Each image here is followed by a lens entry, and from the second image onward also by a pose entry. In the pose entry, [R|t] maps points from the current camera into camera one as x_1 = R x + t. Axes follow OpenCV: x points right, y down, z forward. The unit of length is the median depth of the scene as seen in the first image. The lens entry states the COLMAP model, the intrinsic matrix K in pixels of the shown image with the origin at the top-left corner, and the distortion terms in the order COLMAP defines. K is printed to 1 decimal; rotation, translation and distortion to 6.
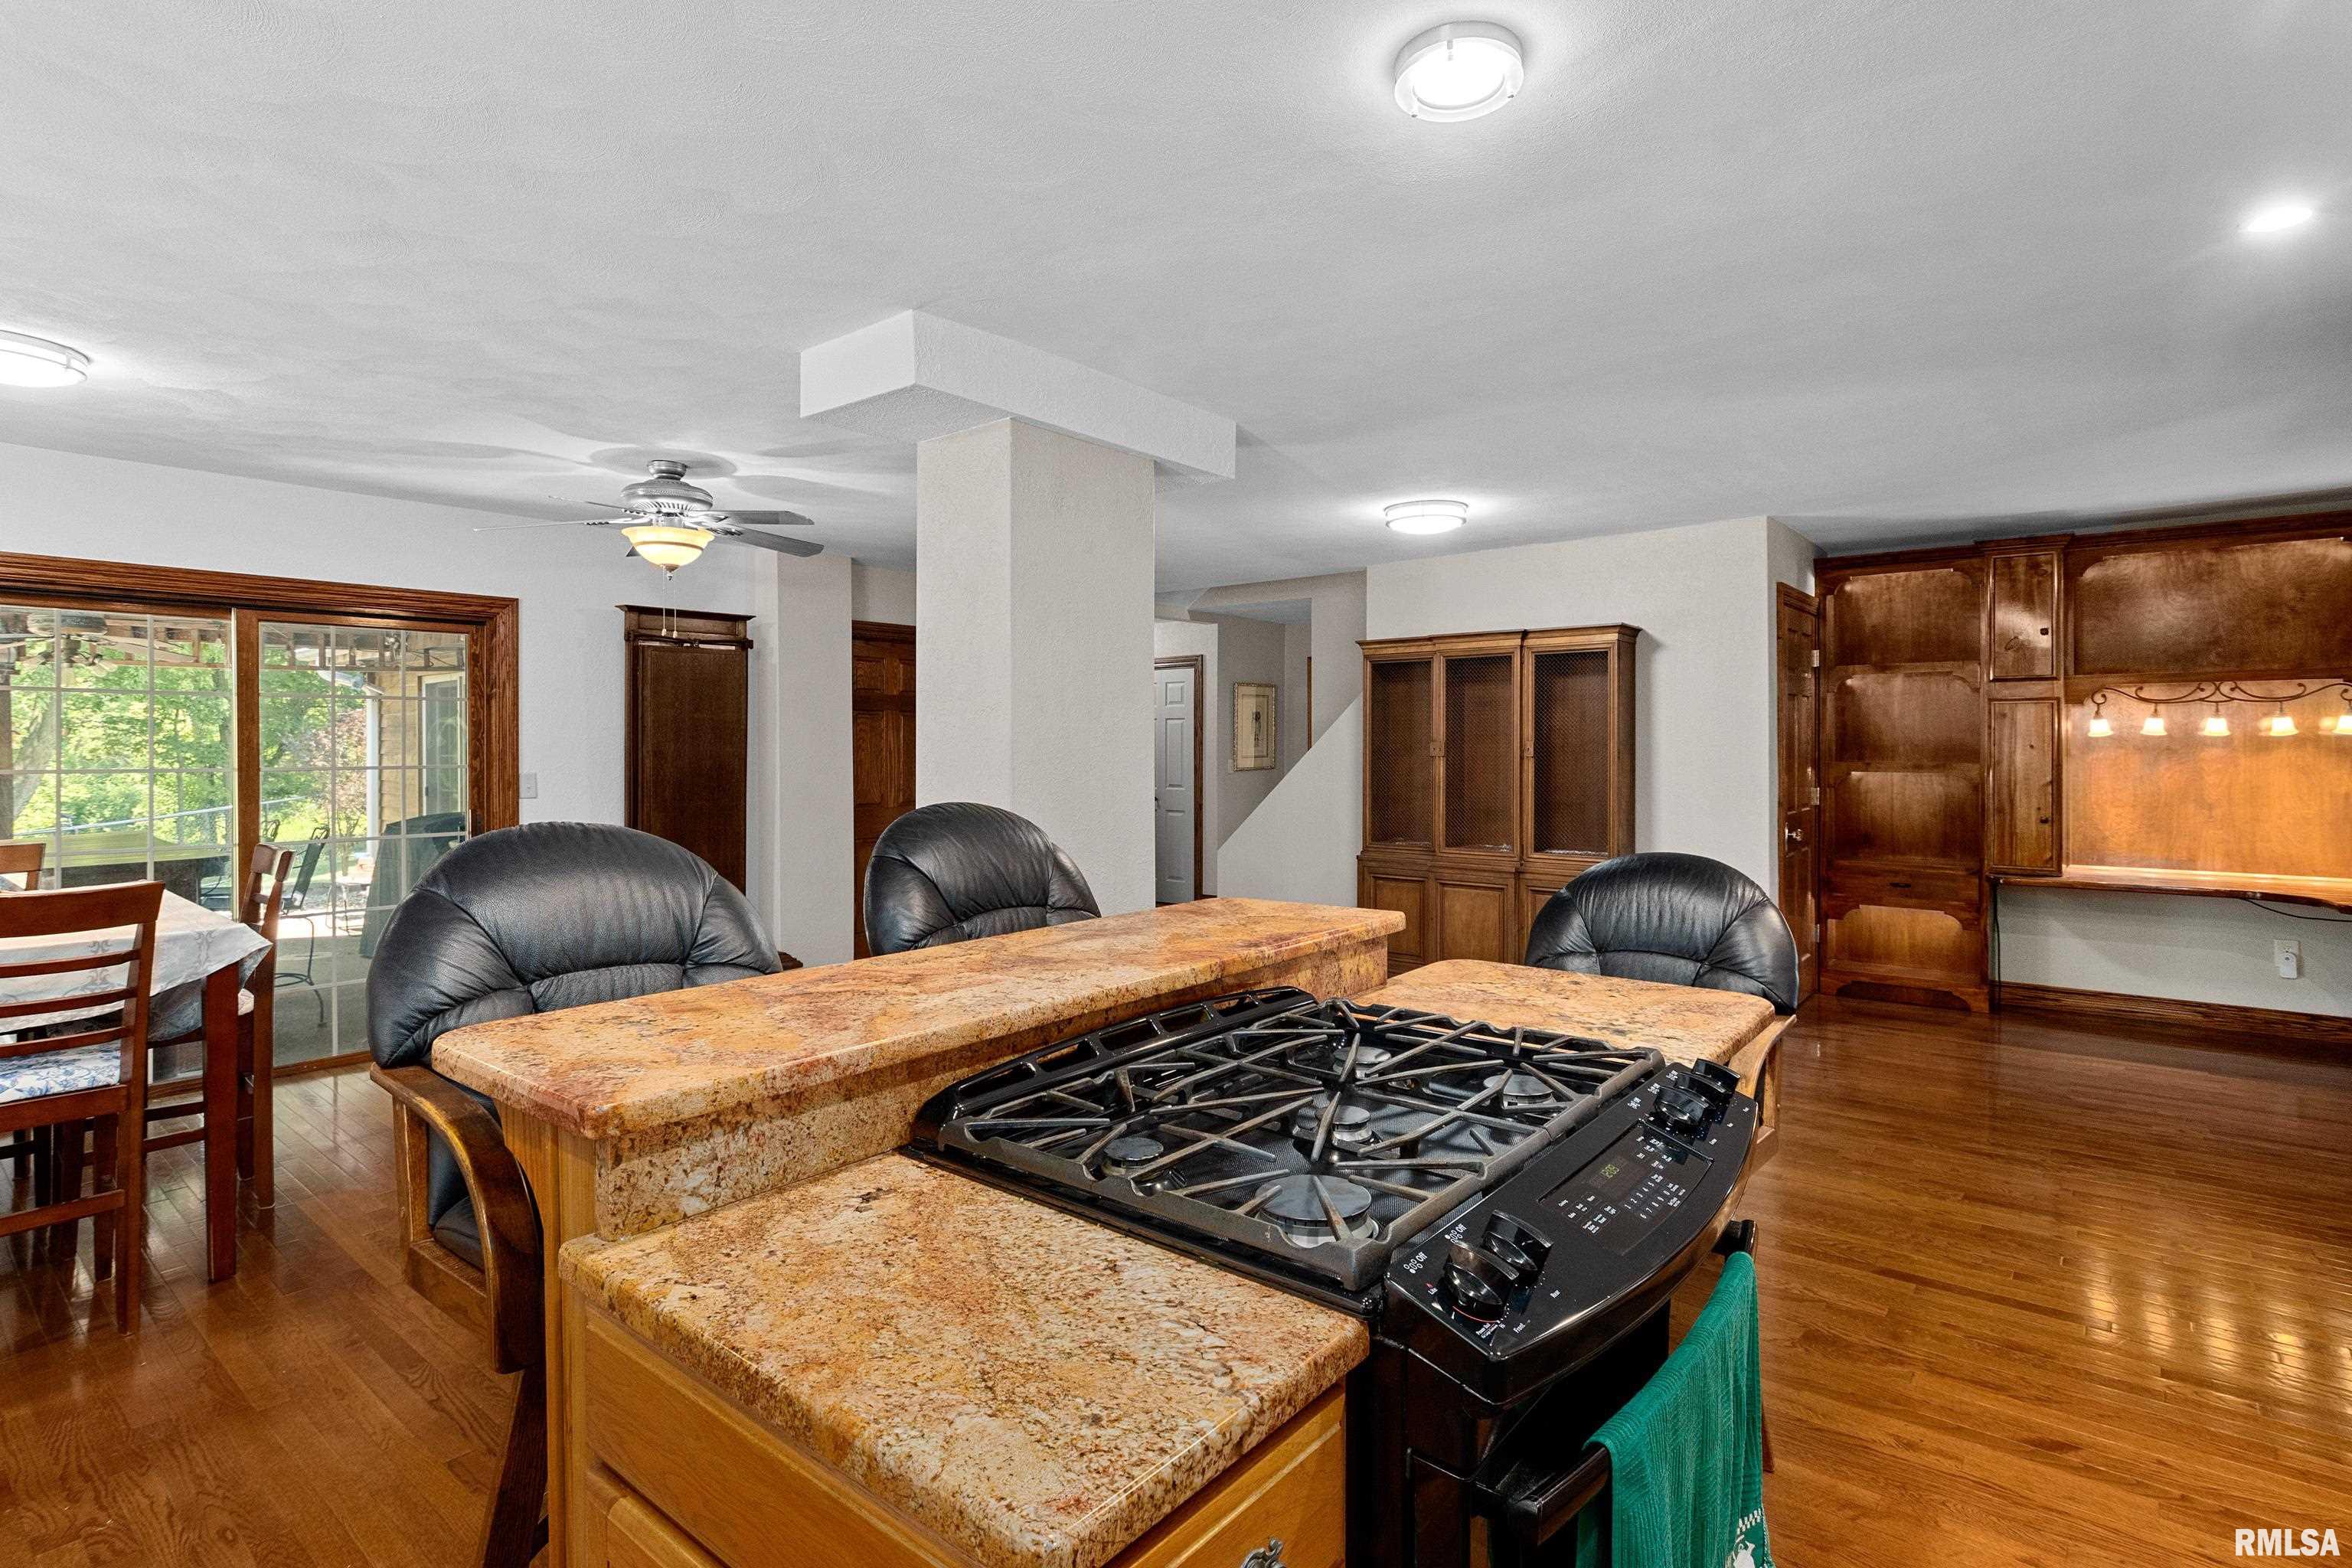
lens RADIAL K [[1162.0, 0, 1214.4], [0, 1162.0, 733.2], [0, 0, 1]] dist [-0.003801, -0.000014]
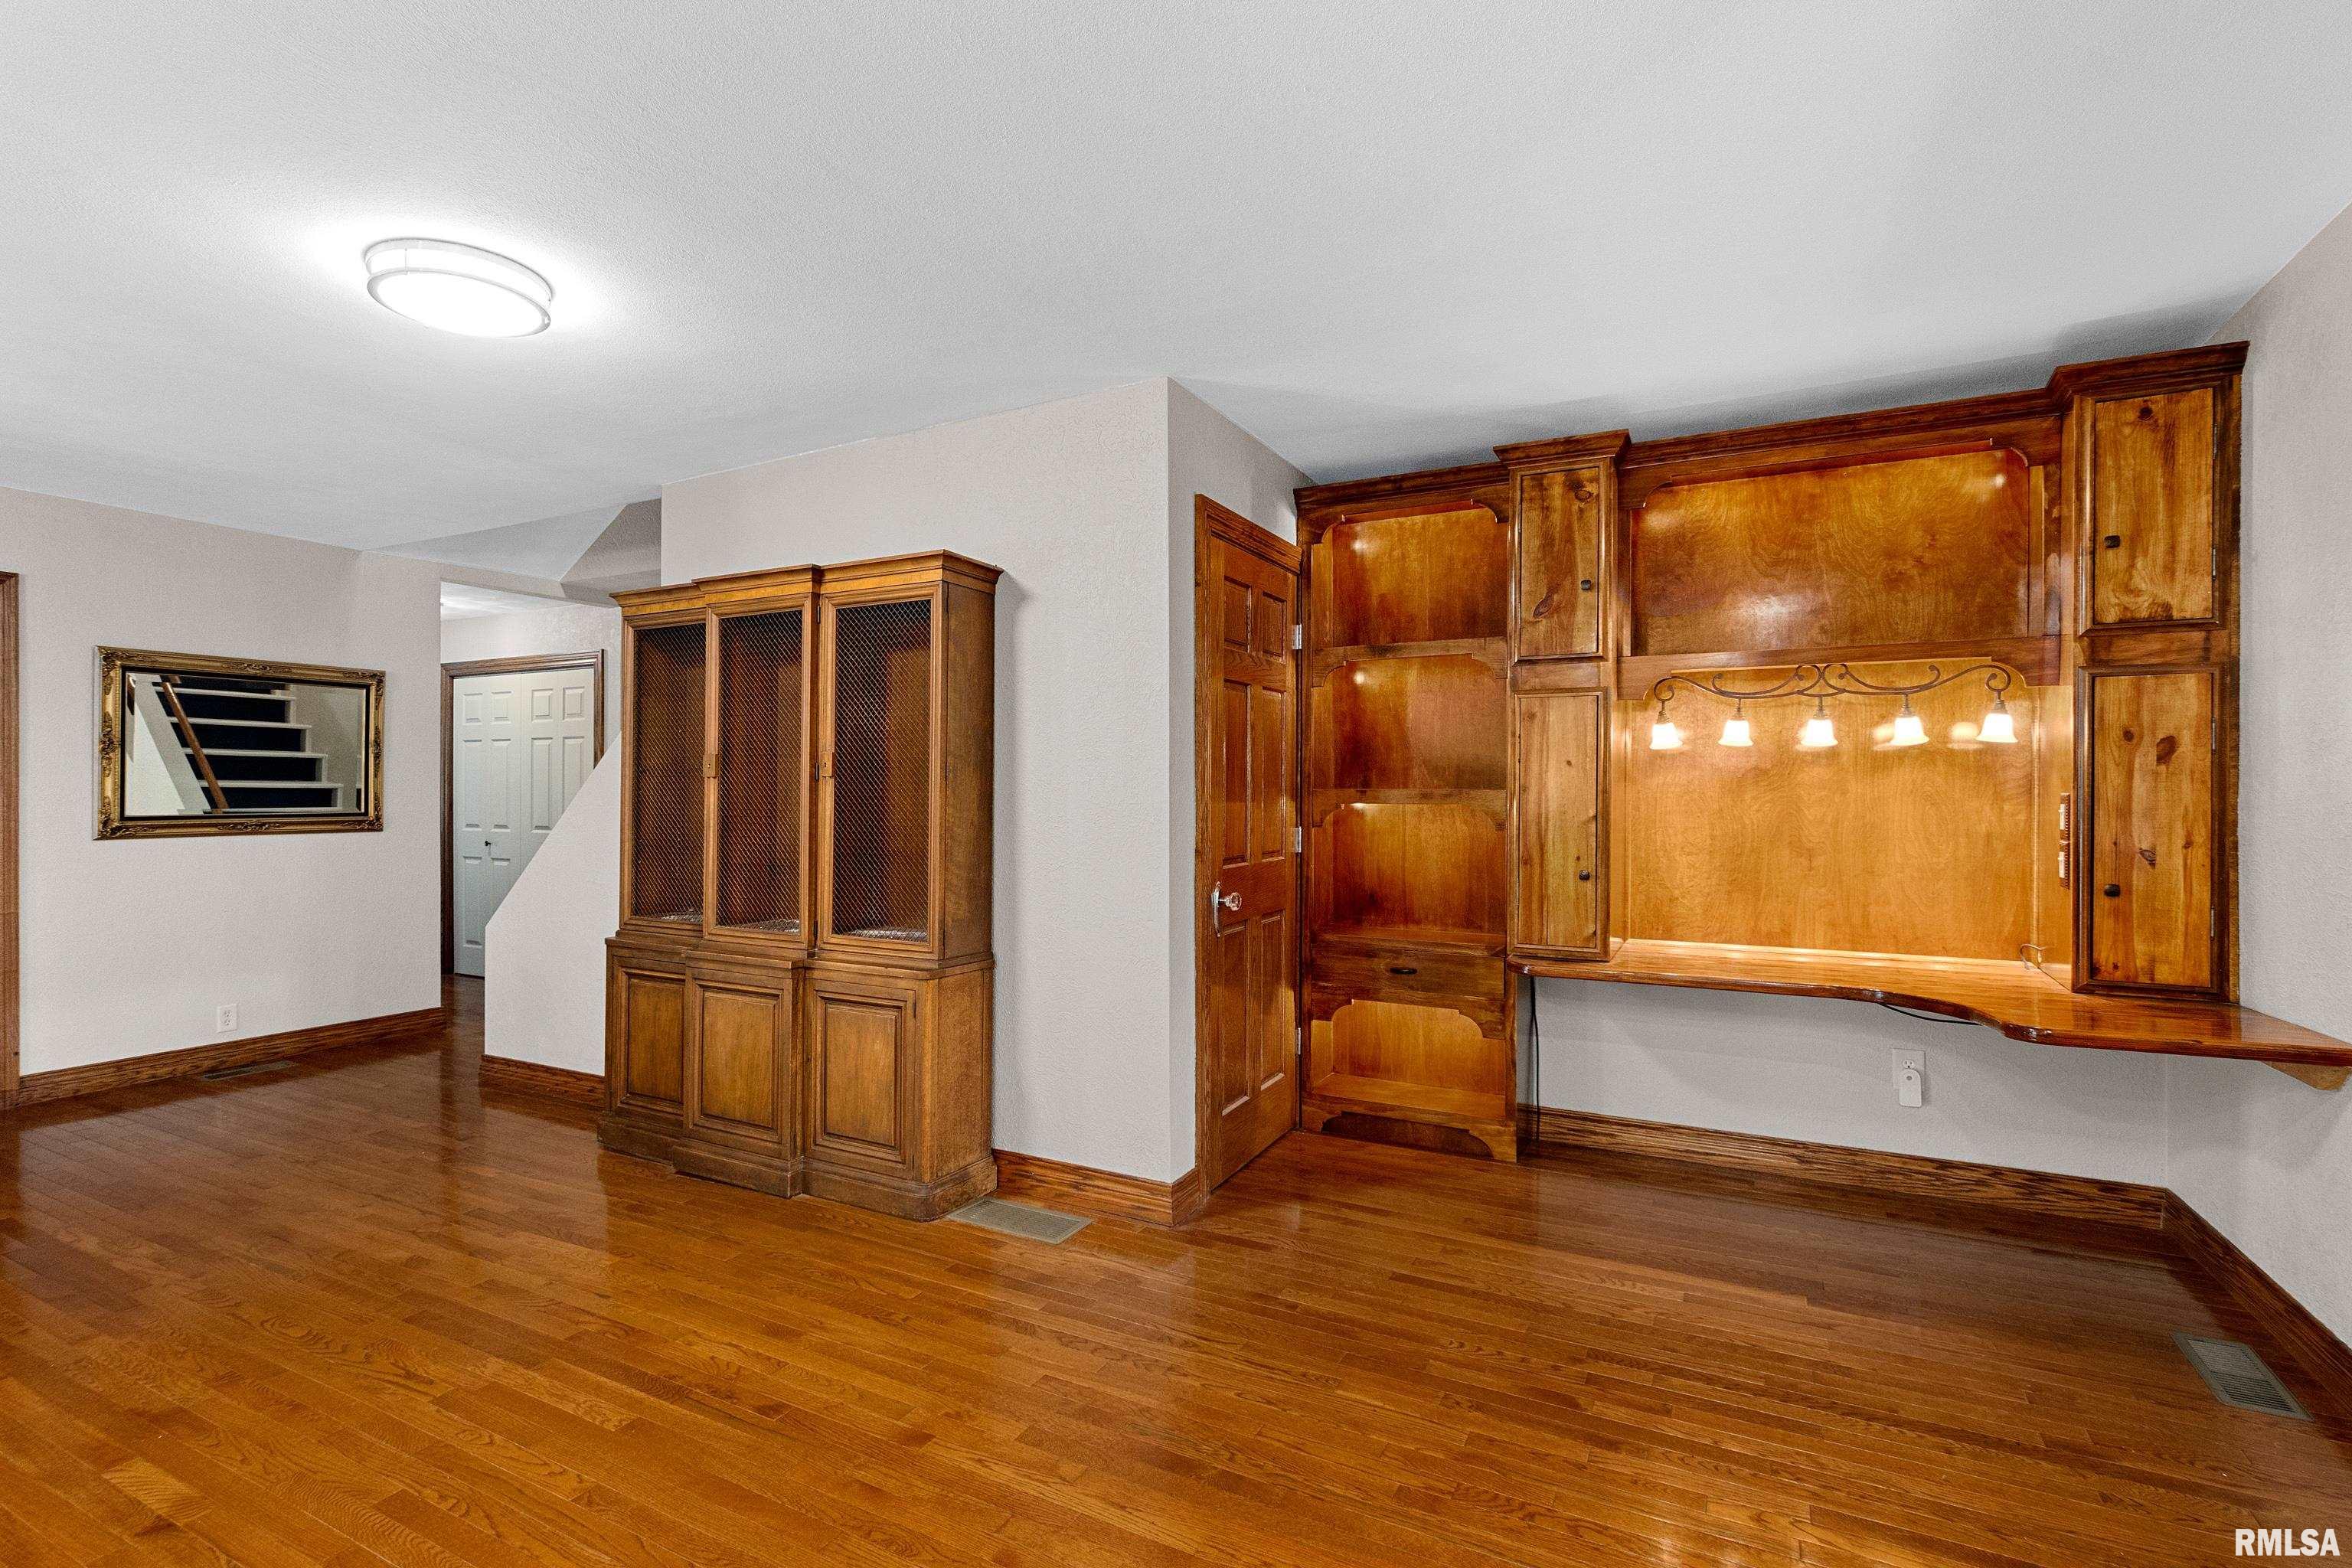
lens RADIAL K [[1096.4, 0, 1159.6], [0, 1096.4, 783.0], [0, 0, 1]] dist [-0.002877, -0.001289]
pose [[0.983733, 0.005296, 0.179556, 0.358423], [-0.005634, 0.999983, 0.001374, 0.022769], [-0.179546, -0.002363, 0.983747, 0.424565]]
